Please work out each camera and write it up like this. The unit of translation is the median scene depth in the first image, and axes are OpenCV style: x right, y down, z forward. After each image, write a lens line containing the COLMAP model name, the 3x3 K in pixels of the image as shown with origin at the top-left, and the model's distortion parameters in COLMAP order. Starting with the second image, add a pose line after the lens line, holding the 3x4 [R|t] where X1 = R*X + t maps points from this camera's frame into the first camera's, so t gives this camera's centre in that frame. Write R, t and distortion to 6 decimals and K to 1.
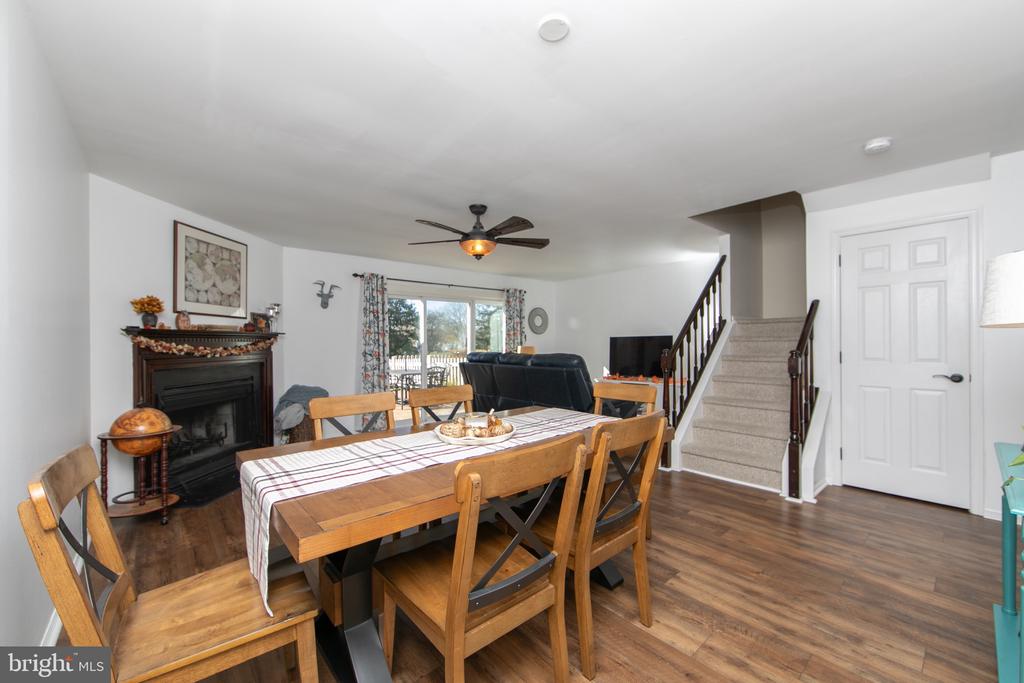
lens RADIAL K [[408.3, 0, 514.0], [0, 408.3, 342.1], [0, 0, 1]] dist [-0.001447, -0.000301]
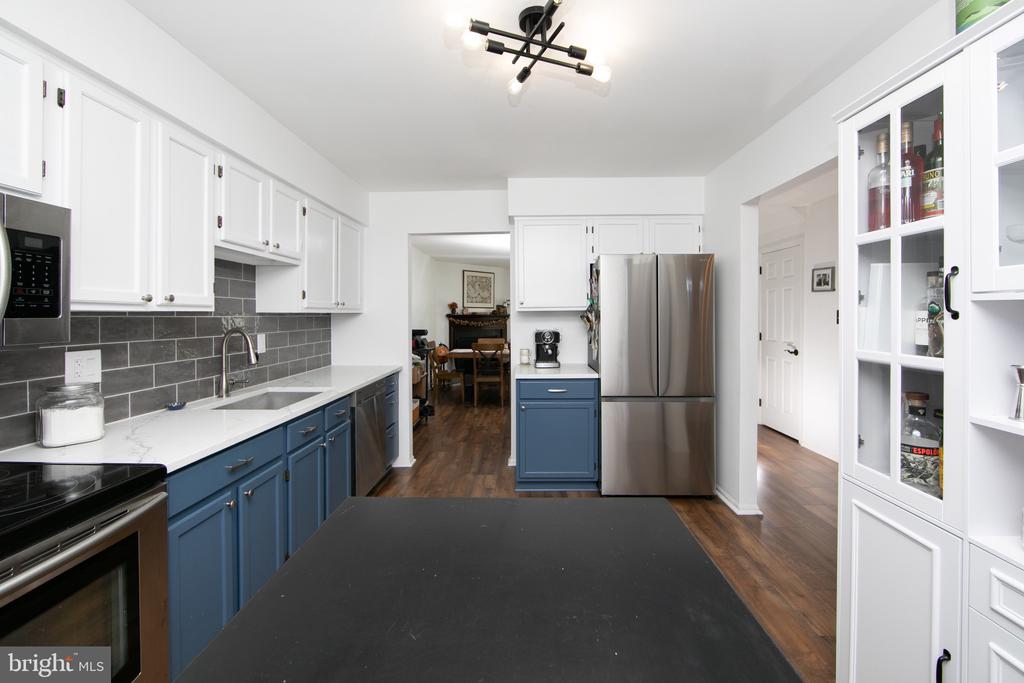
lens RADIAL K [[420.4, 0, 513.8], [0, 420.4, 315.7], [0, 0, 1]] dist [-0.001283, 0.000051]
pose [[0.733252, 0.011558, -0.679859, 0.857579], [-0.006112, 0.999927, 0.010407, -0.039917], [0.679930, -0.003476, 0.733269, -0.500311]]
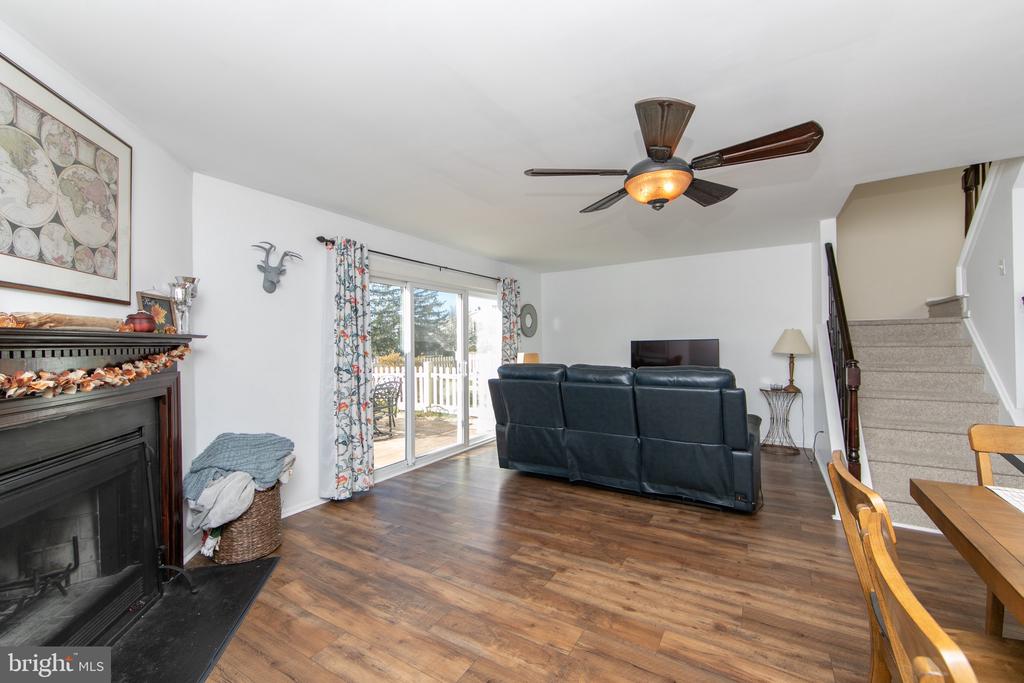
lens RADIAL K [[415.1, 0, 513.4], [0, 415.1, 342.3], [0, 0, 1]] dist [-0.001727, -0.000129]
pose [[0.954763, -0.002098, 0.297361, -0.361805], [0.003690, 0.999982, -0.004792, -0.010008], [-0.297345, 0.005672, 0.954753, 0.400714]]
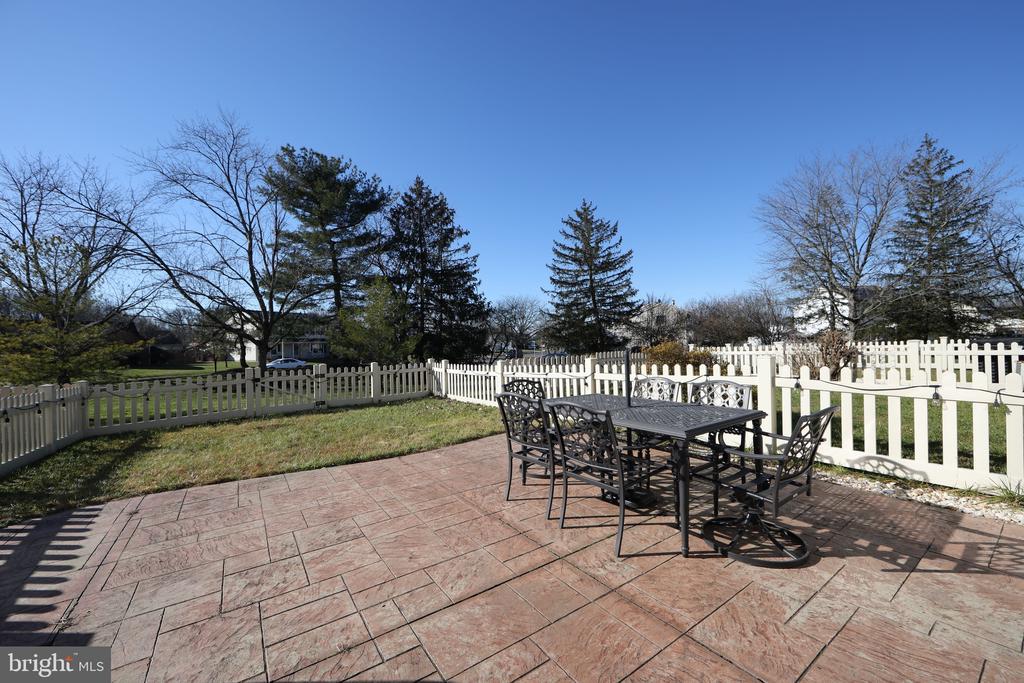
lens RADIAL K [[404.0, 0, 504.3], [0, 404.0, 348.8], [0, 0, 1]] dist [-0.001823, -0.000288]
pose [[0.992718, -0.010612, -0.119990, -0.682668], [0.012251, 0.999841, 0.012934, 0.039433], [0.119834, -0.014310, 0.992691, 1.323440]]
